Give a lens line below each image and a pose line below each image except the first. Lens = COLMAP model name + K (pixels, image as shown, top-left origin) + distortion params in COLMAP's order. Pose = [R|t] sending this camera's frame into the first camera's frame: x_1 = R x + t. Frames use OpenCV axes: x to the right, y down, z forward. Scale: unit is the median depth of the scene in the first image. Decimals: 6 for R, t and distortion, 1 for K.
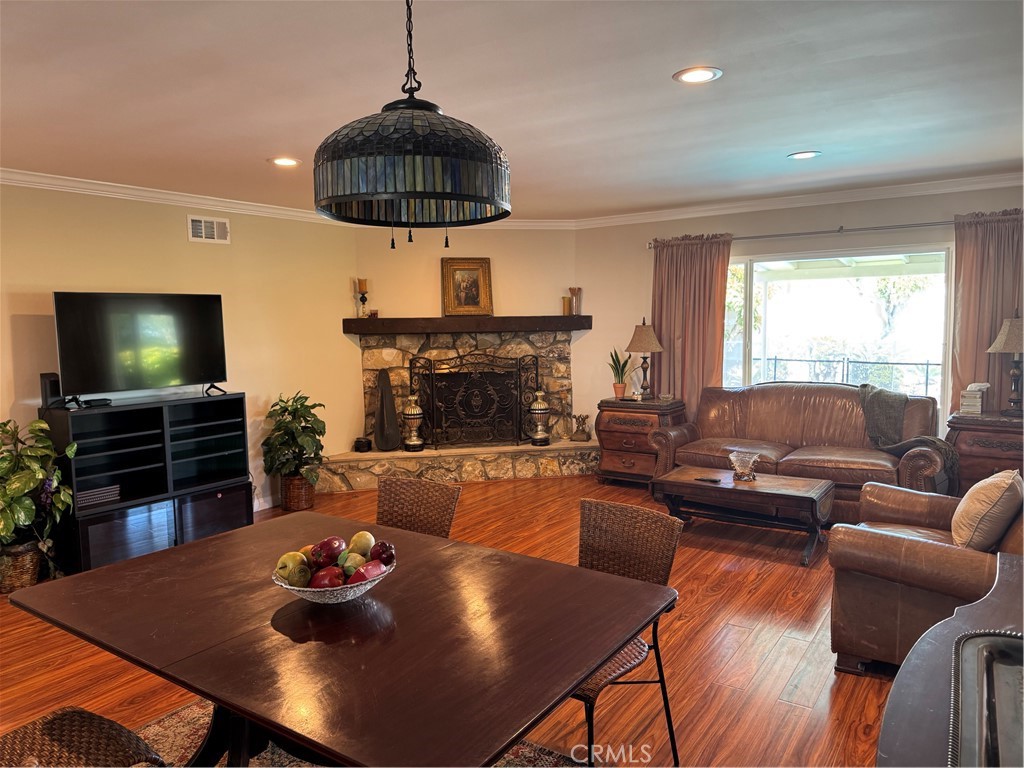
lens RADIAL K [[722.2, 0, 503.5], [0, 722.2, 385.4], [0, 0, 1]] dist [0.025175, 0.000890]
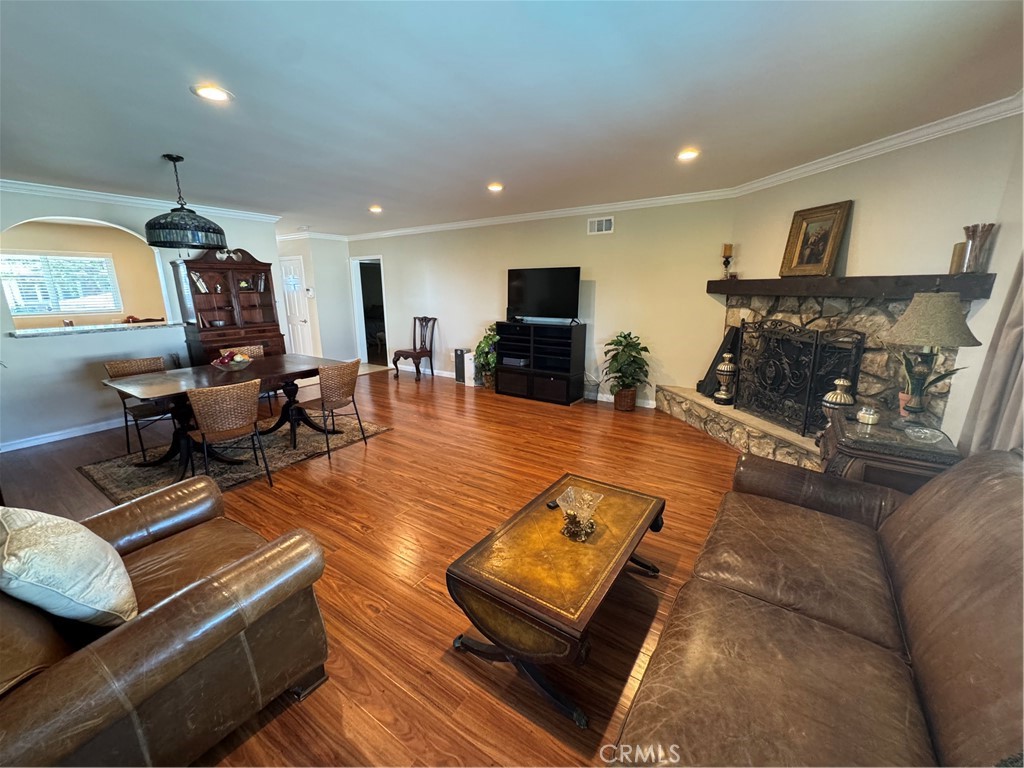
lens RADIAL K [[409.4, 0, 507.8], [0, 409.4, 381.6], [0, 0, 1]] dist [-0.002383, 0.000001]
pose [[-0.006094, 0.238160, -0.971207, 0.467335], [-0.087160, 0.967402, 0.237774, -0.060222], [0.996176, 0.086100, 0.014862, 0.651736]]
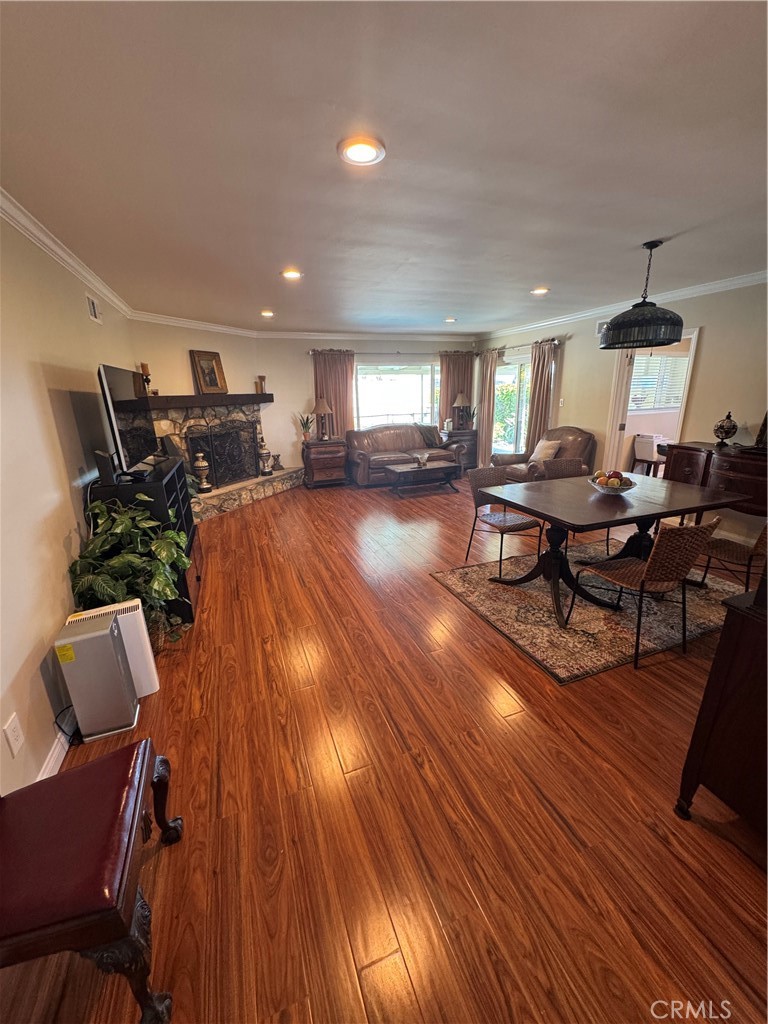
lens RADIAL K [[409.4, 0, 388.7], [0, 409.4, 513.4], [0, 0, 1]] dist [-0.002383, 0.000001]
pose [[0.561438, -0.233405, 0.793920, -0.560289], [0.089944, 0.970927, 0.221837, -0.014885], [-0.822616, -0.053139, 0.566108, 0.242193]]
